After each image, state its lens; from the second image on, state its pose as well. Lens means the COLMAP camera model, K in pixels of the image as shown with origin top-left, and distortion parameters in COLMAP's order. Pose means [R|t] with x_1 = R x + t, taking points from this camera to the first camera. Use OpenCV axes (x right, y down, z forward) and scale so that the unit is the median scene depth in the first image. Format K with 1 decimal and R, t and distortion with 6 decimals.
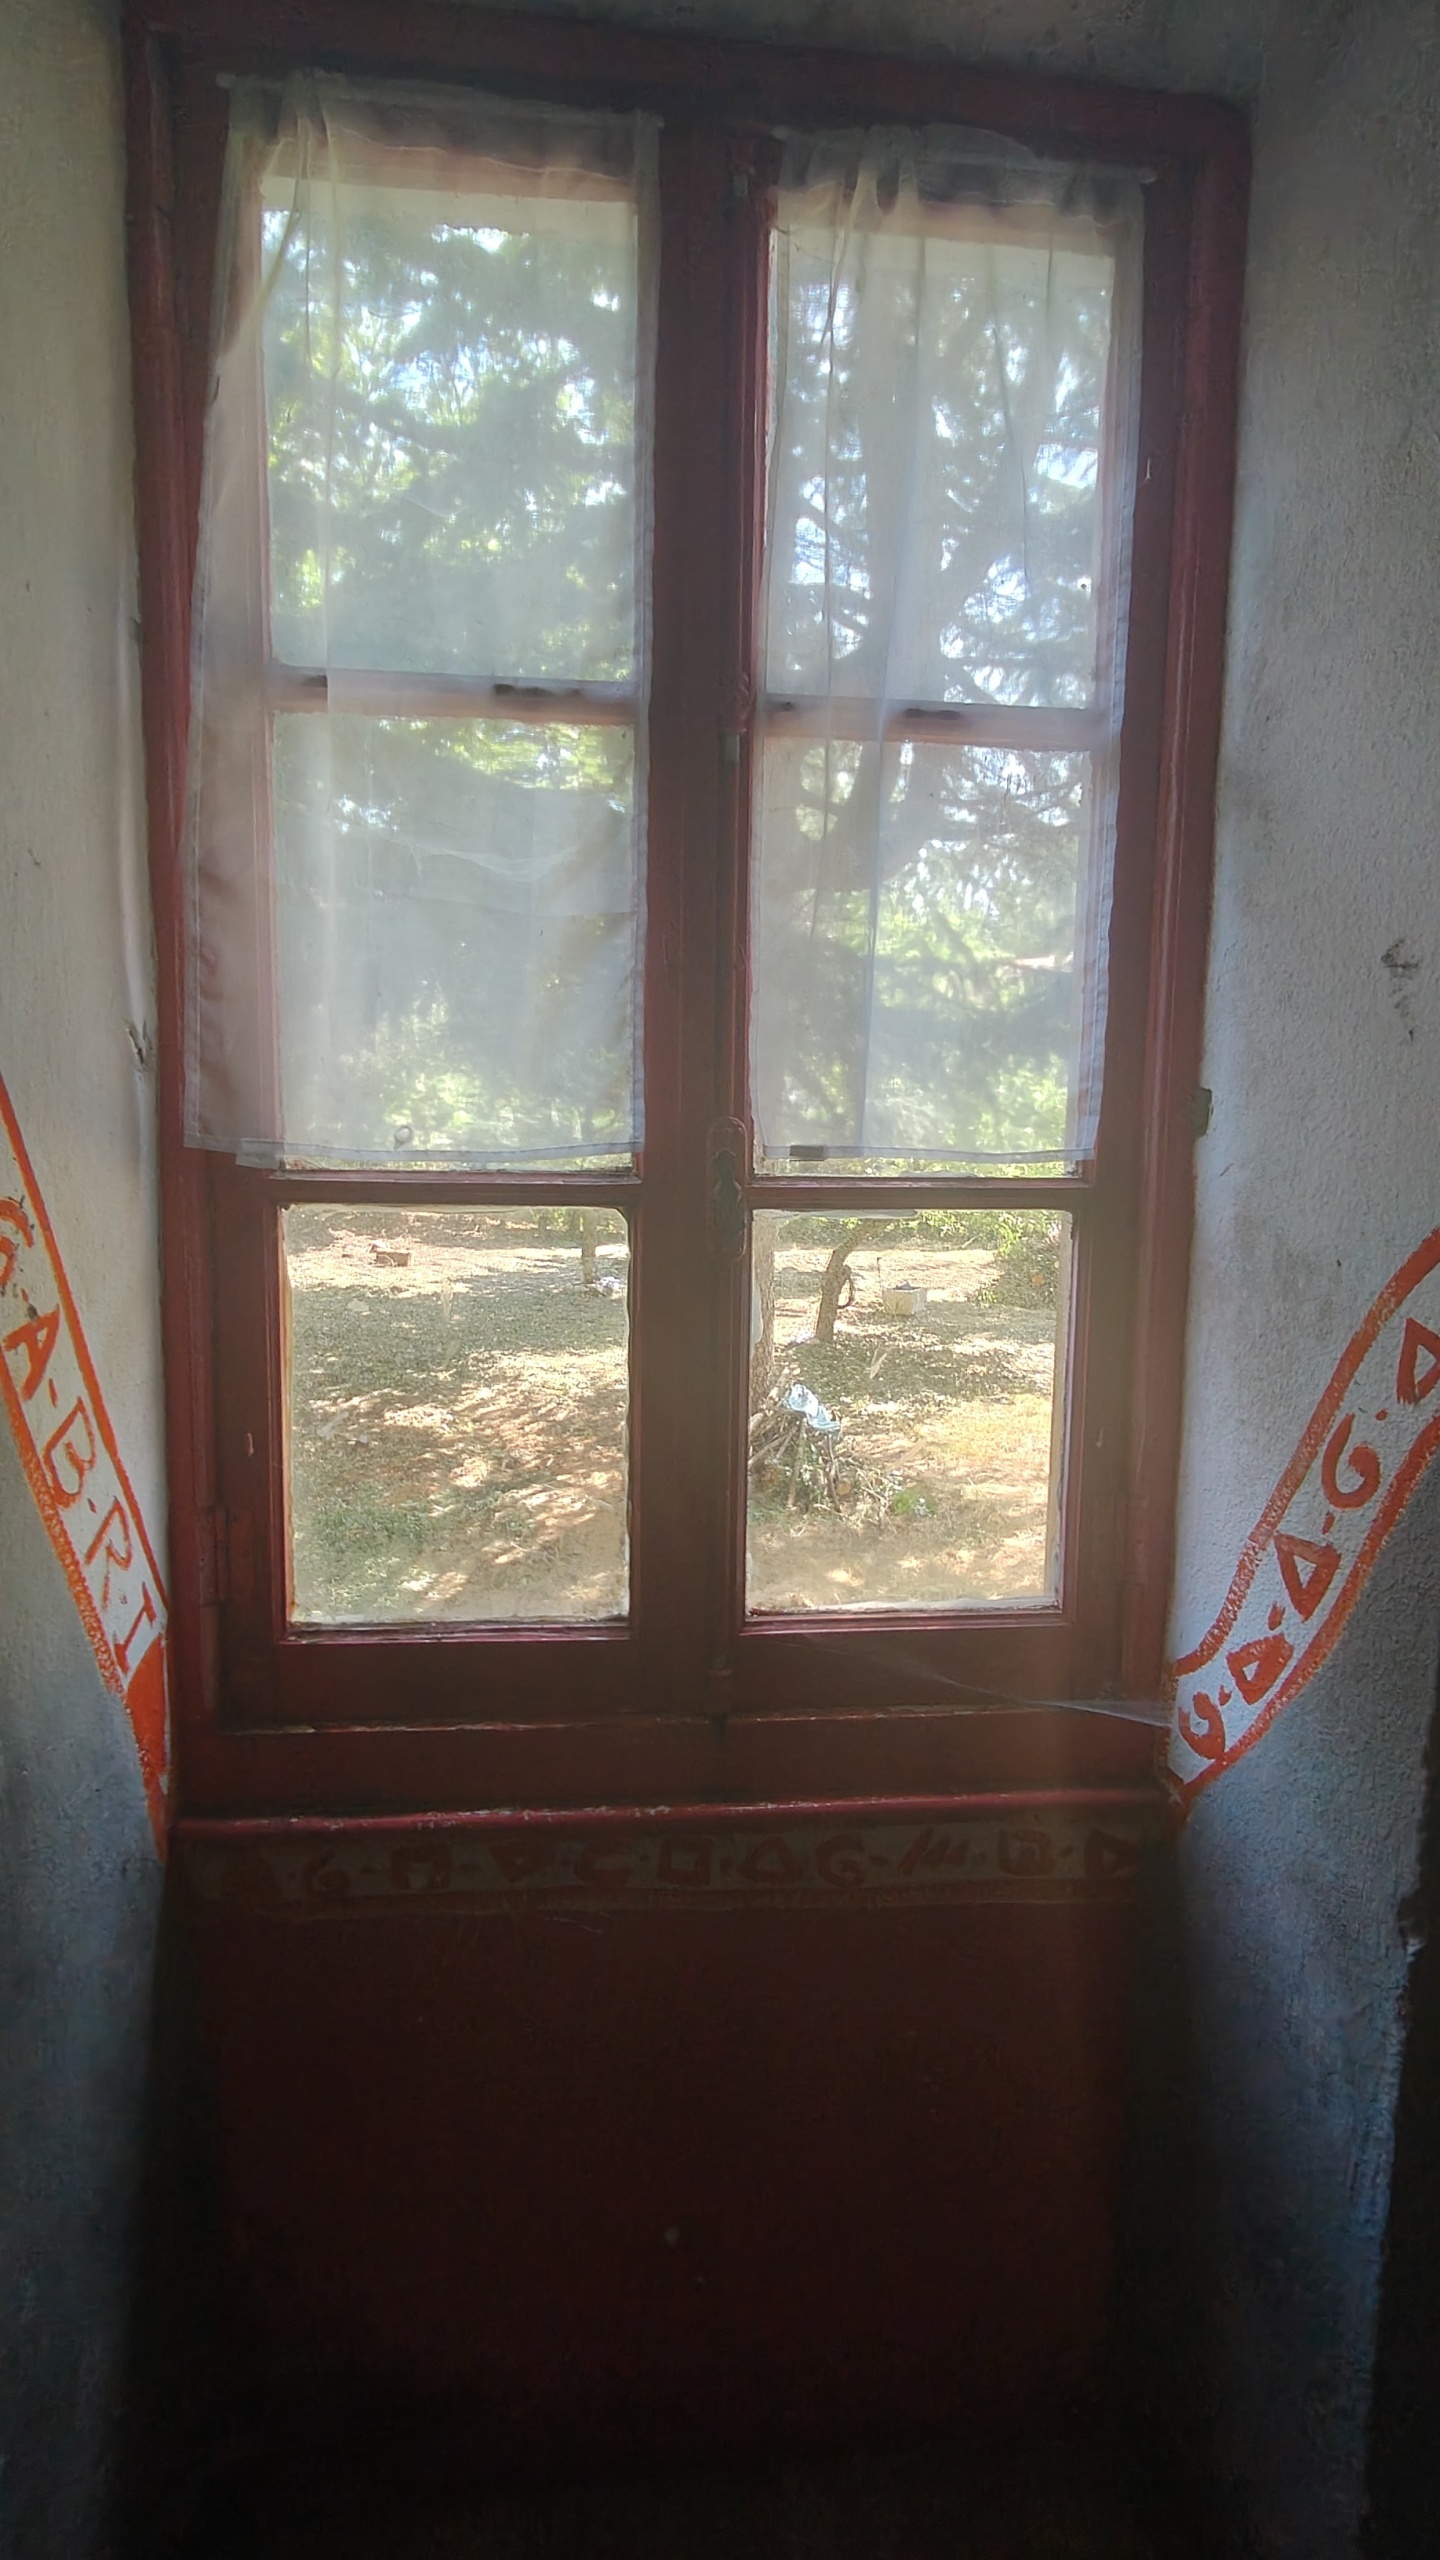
lens RADIAL K [[1198.5, 0, 715.4], [0, 1198.5, 1287.6], [0, 0, 1]] dist [-0.005688, -0.000131]
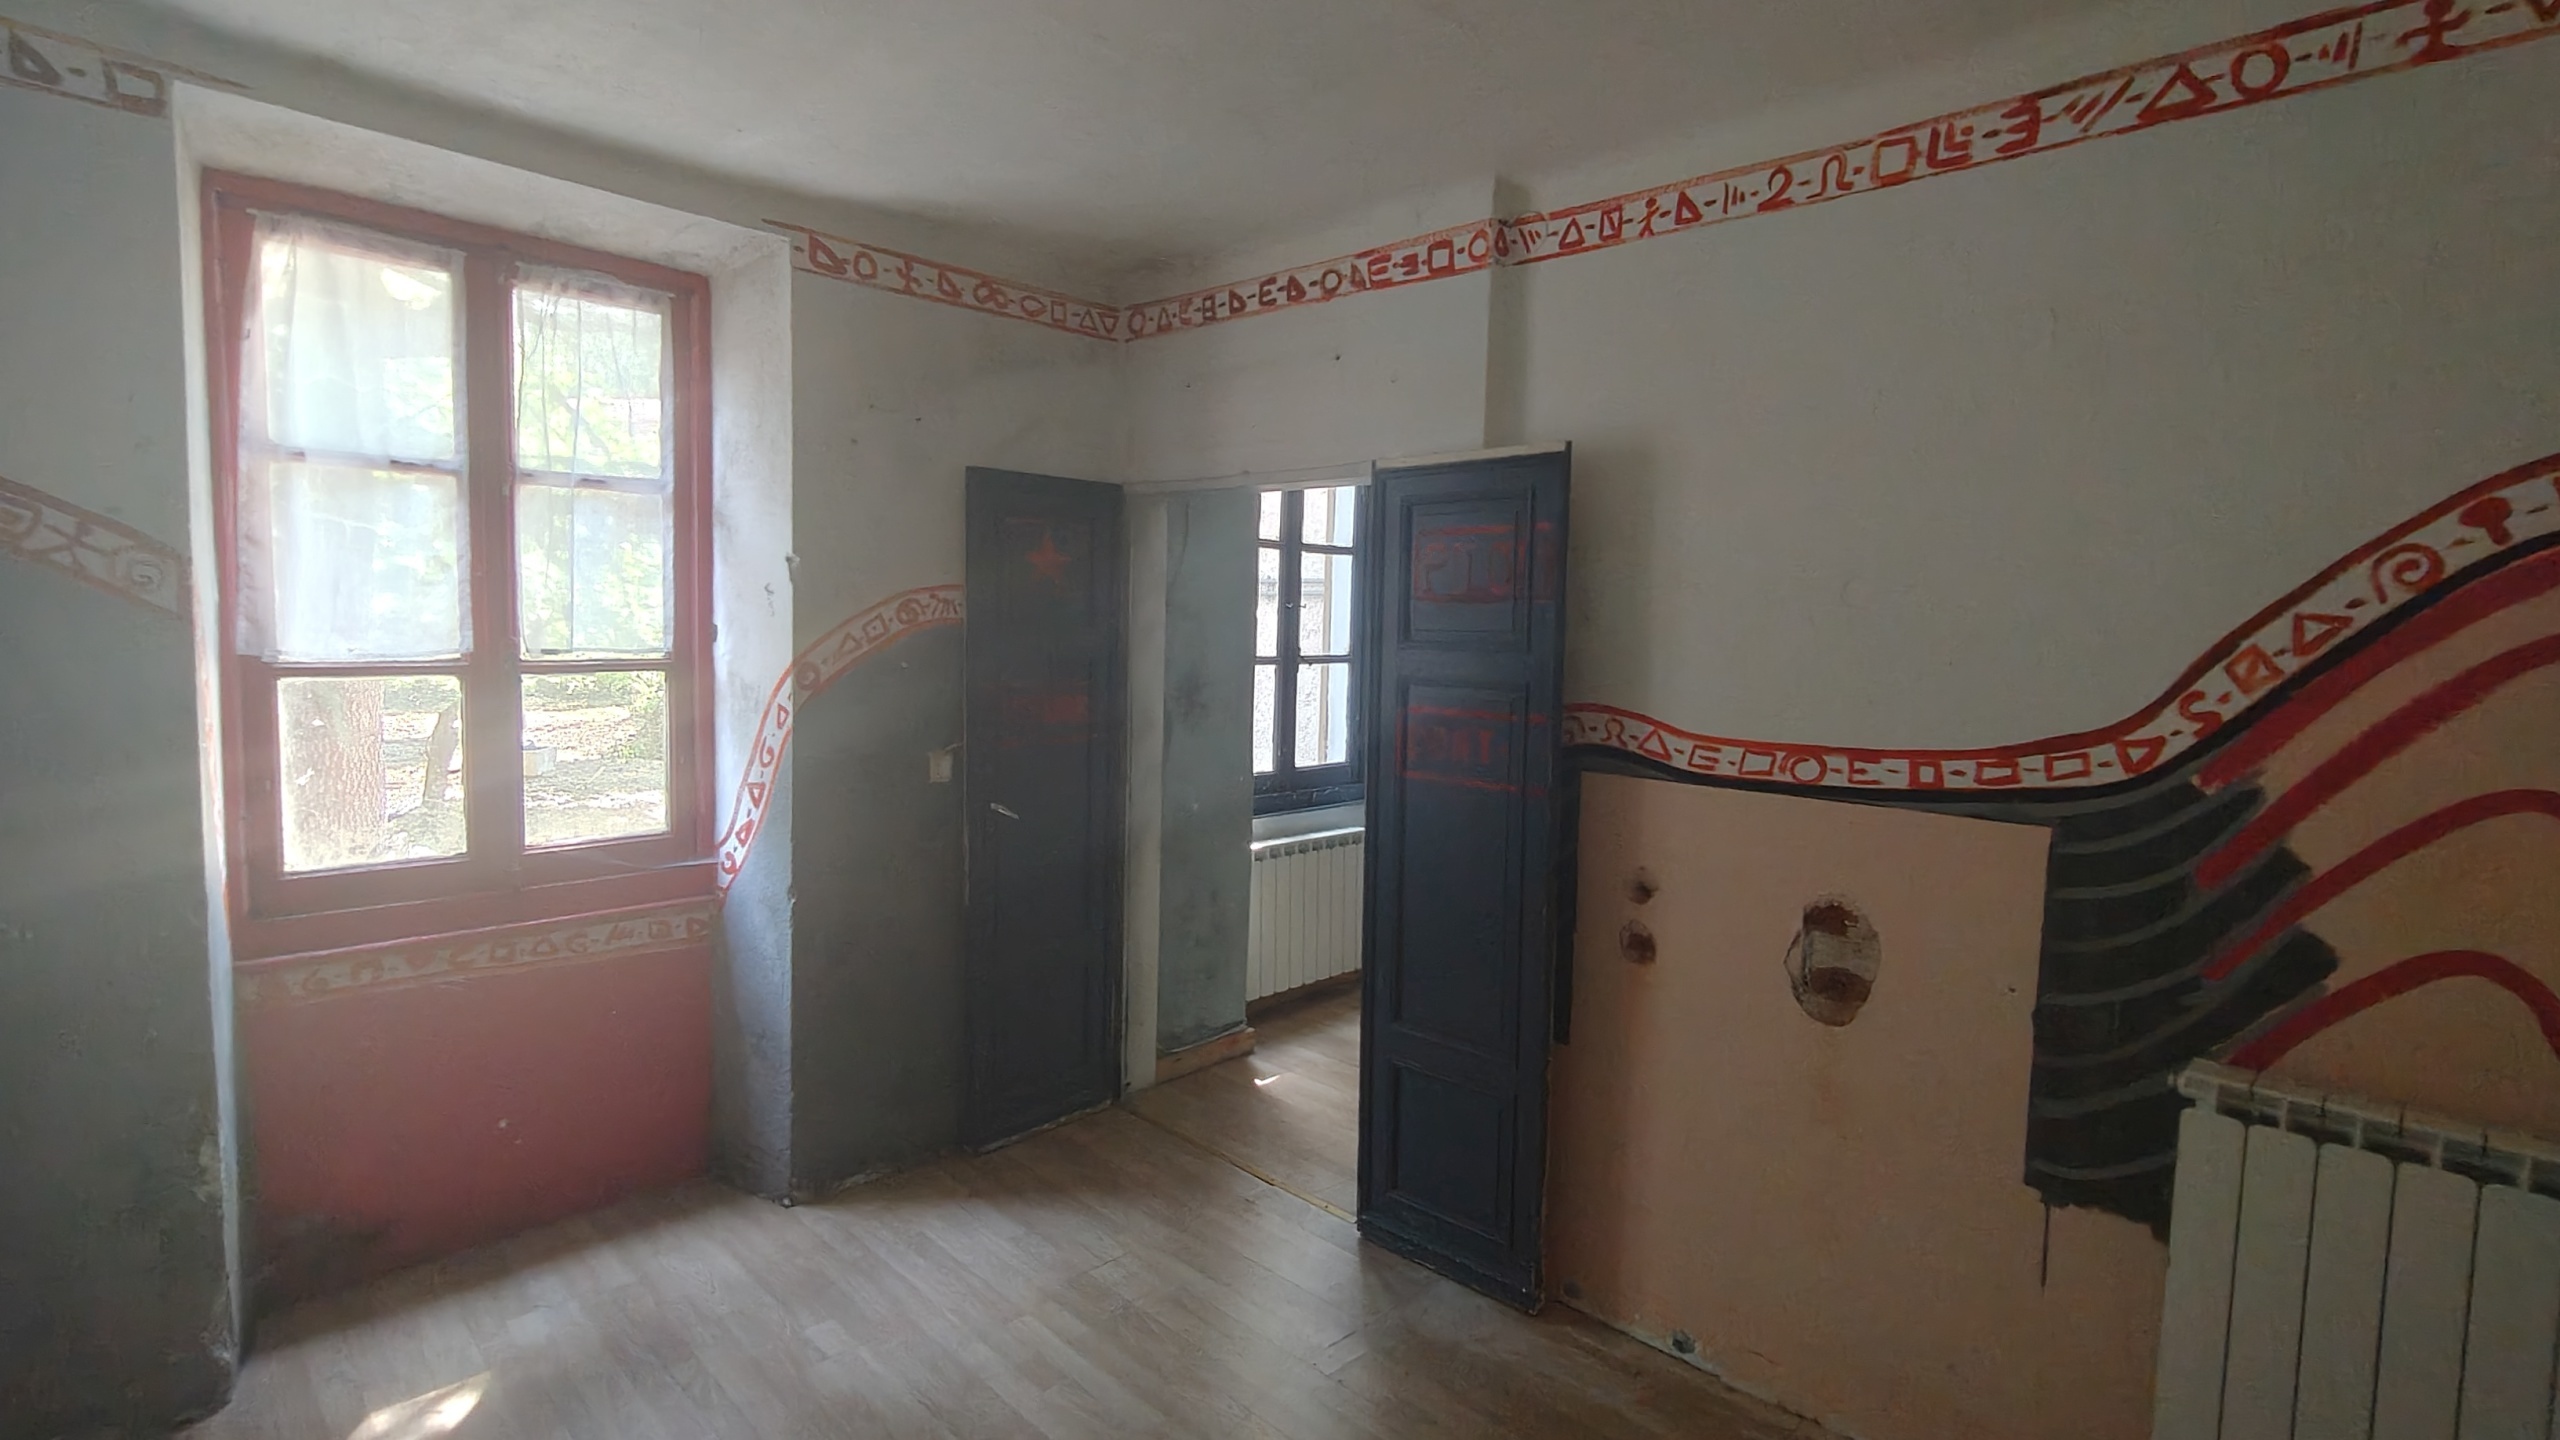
lens RADIAL K [[1198.5, 0, 1276.2], [0, 1198.5, 700.6], [0, 0, 1]] dist [-0.005688, -0.000131]
pose [[0.747008, -0.042488, 0.663455, -0.453237], [0.064642, 0.997869, -0.008879, 0.112435], [-0.661664, 0.049520, 0.748163, -1.894590]]
